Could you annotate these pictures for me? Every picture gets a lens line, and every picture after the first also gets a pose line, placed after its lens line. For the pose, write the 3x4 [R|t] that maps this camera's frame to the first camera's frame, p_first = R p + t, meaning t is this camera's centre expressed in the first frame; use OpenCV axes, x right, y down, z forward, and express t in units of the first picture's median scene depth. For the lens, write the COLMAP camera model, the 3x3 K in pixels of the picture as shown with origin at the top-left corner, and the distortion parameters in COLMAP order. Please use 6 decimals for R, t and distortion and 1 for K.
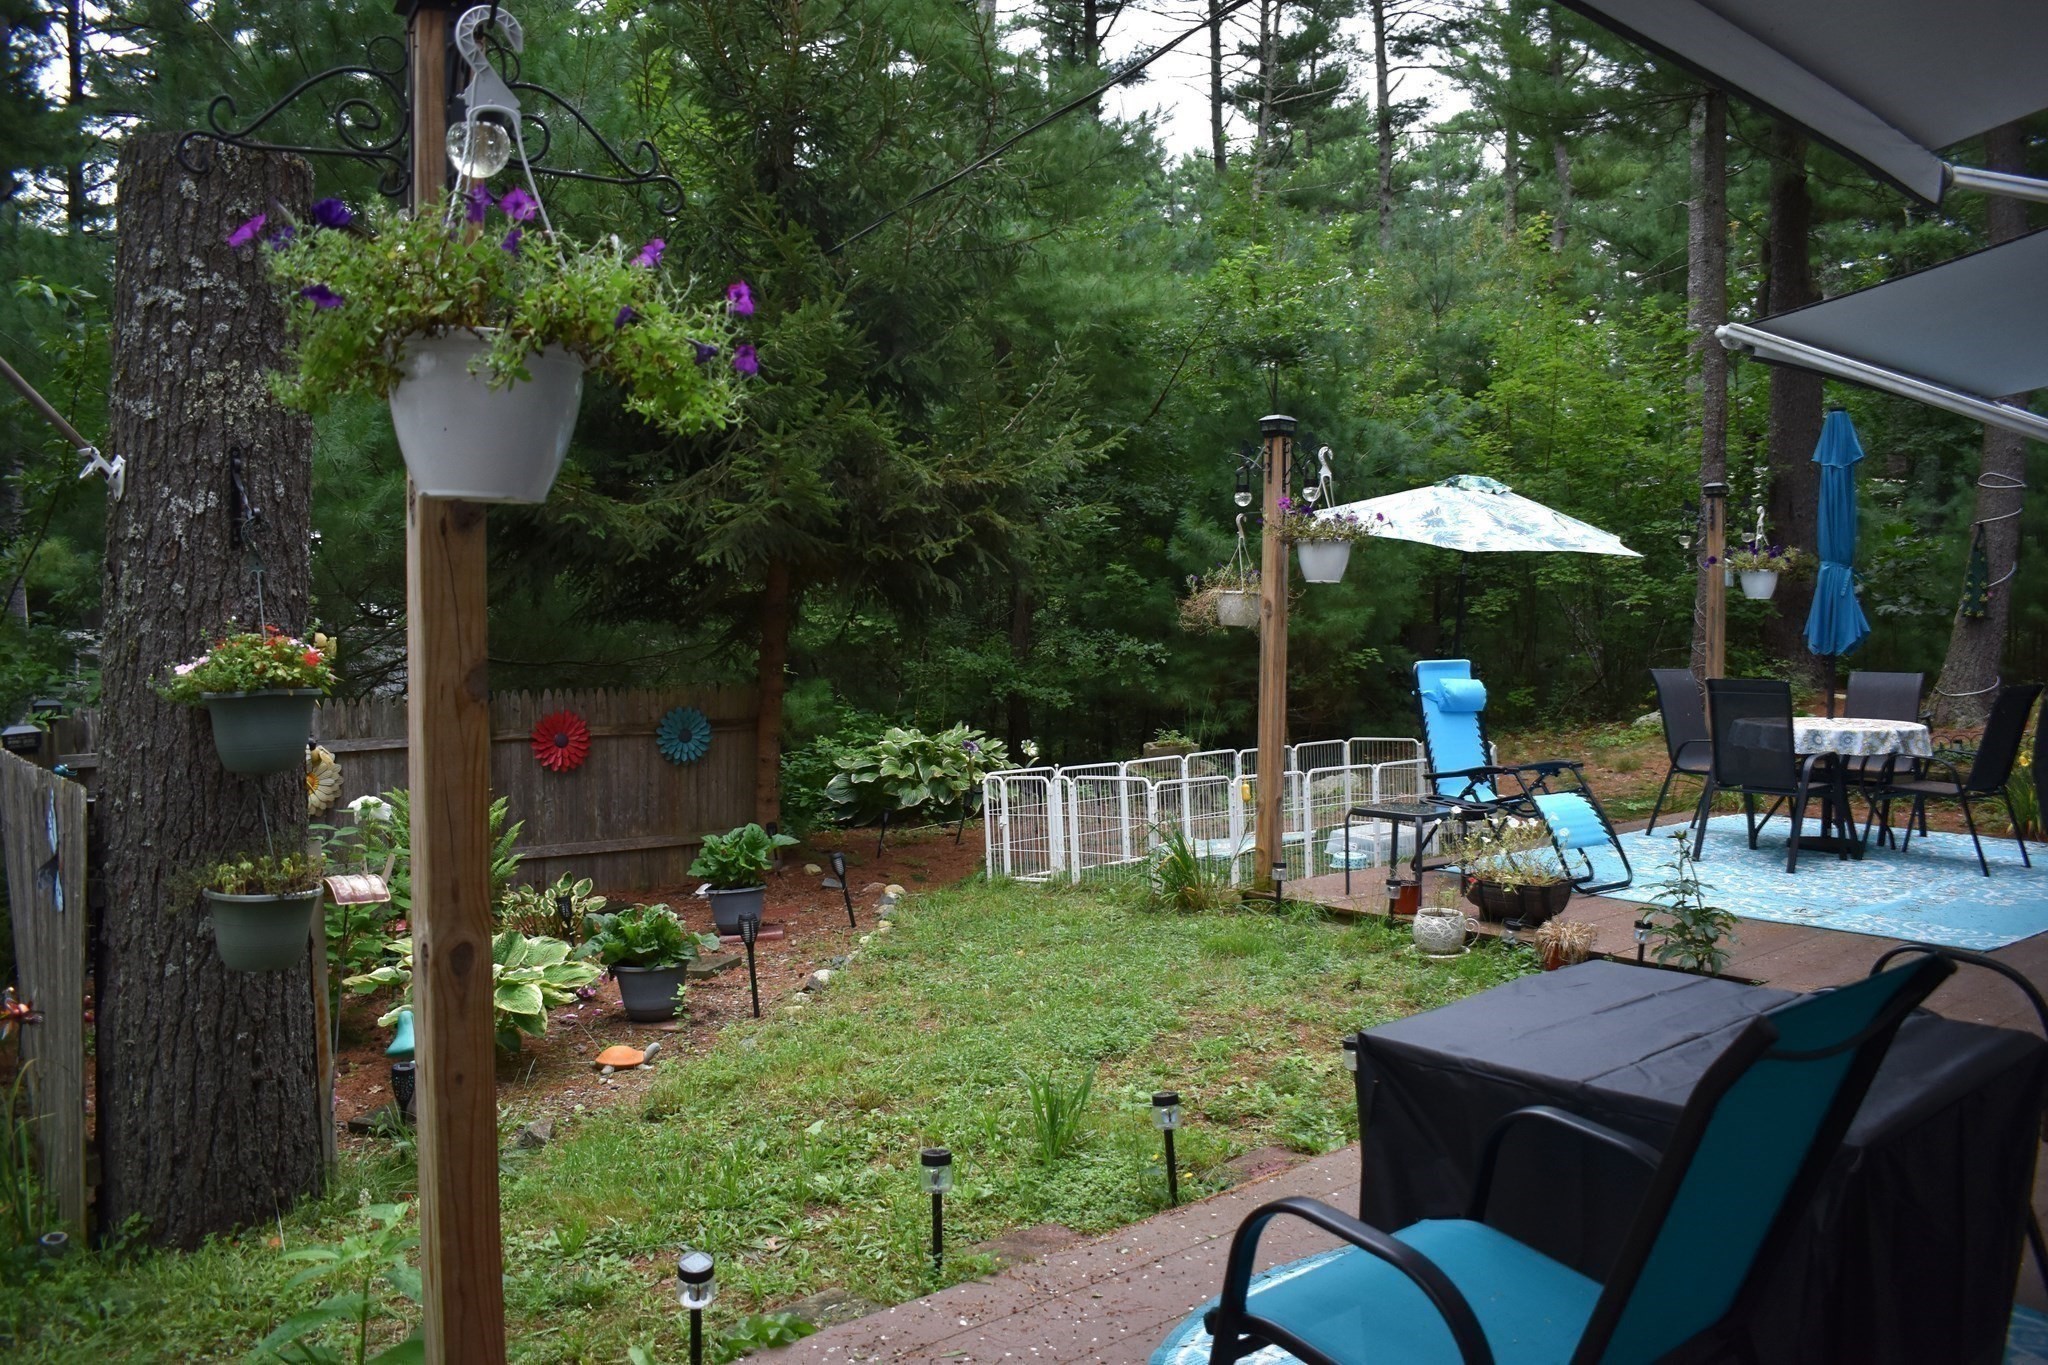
lens RADIAL K [[1603.5, 0, 1024.4], [0, 1603.5, 678.5], [0, 0, 1]] dist [-0.099272, 0.019460]
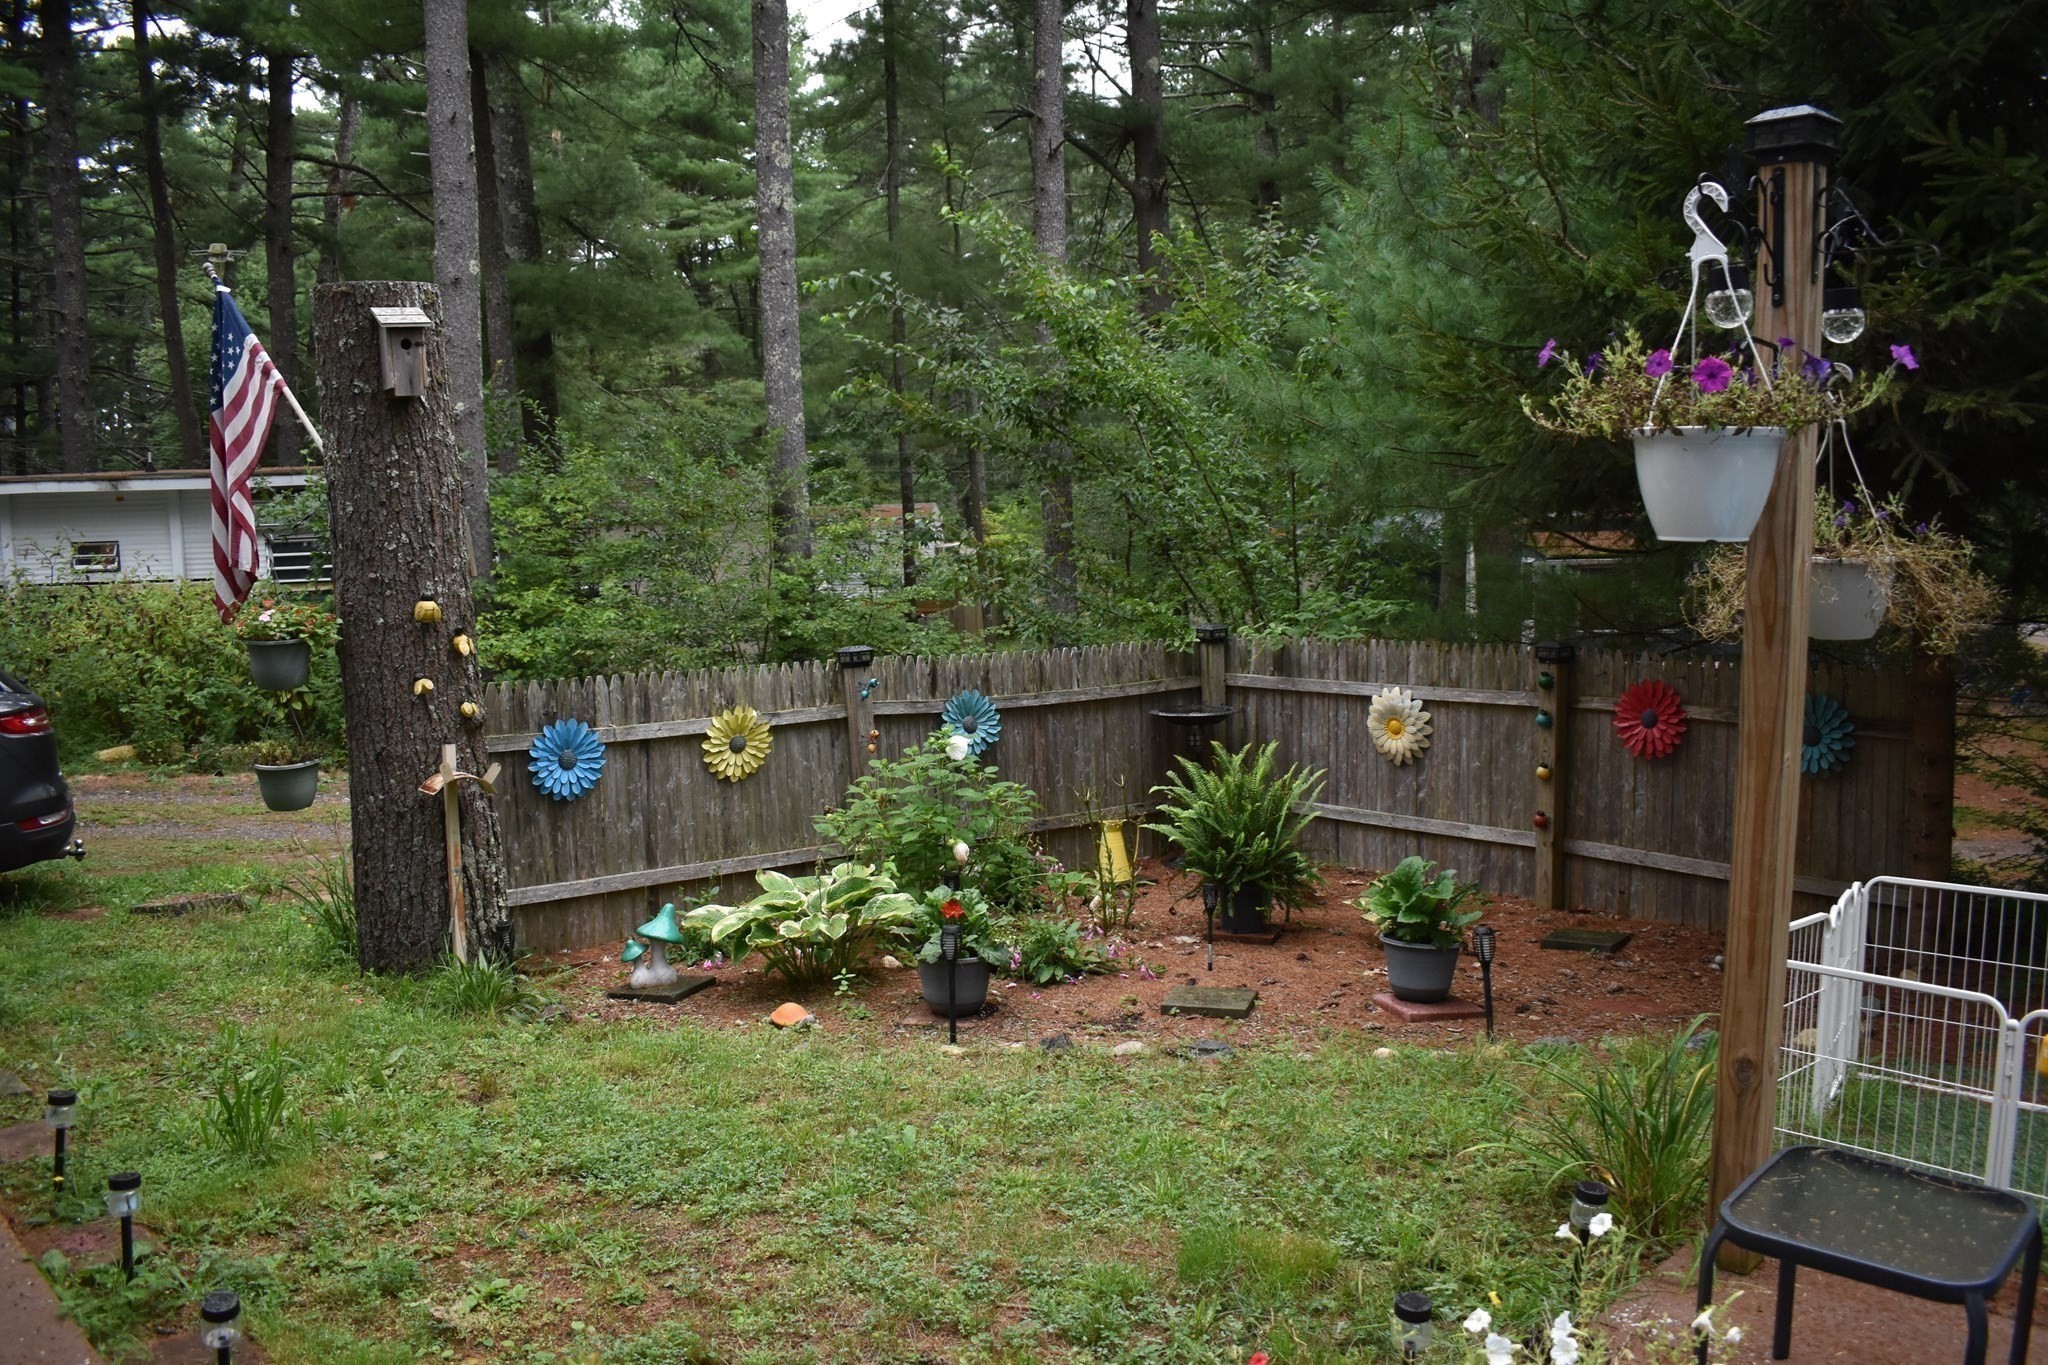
lens RADIAL K [[1603.5, 0, 1024.6], [0, 1603.5, 686.4], [0, 0, 1]] dist [-0.099272, 0.019460]
pose [[0.002624, 0.105949, -0.994368, 0.503143], [-0.013725, 0.994282, 0.105903, -0.057946], [0.999902, 0.013370, 0.004063, 0.754742]]
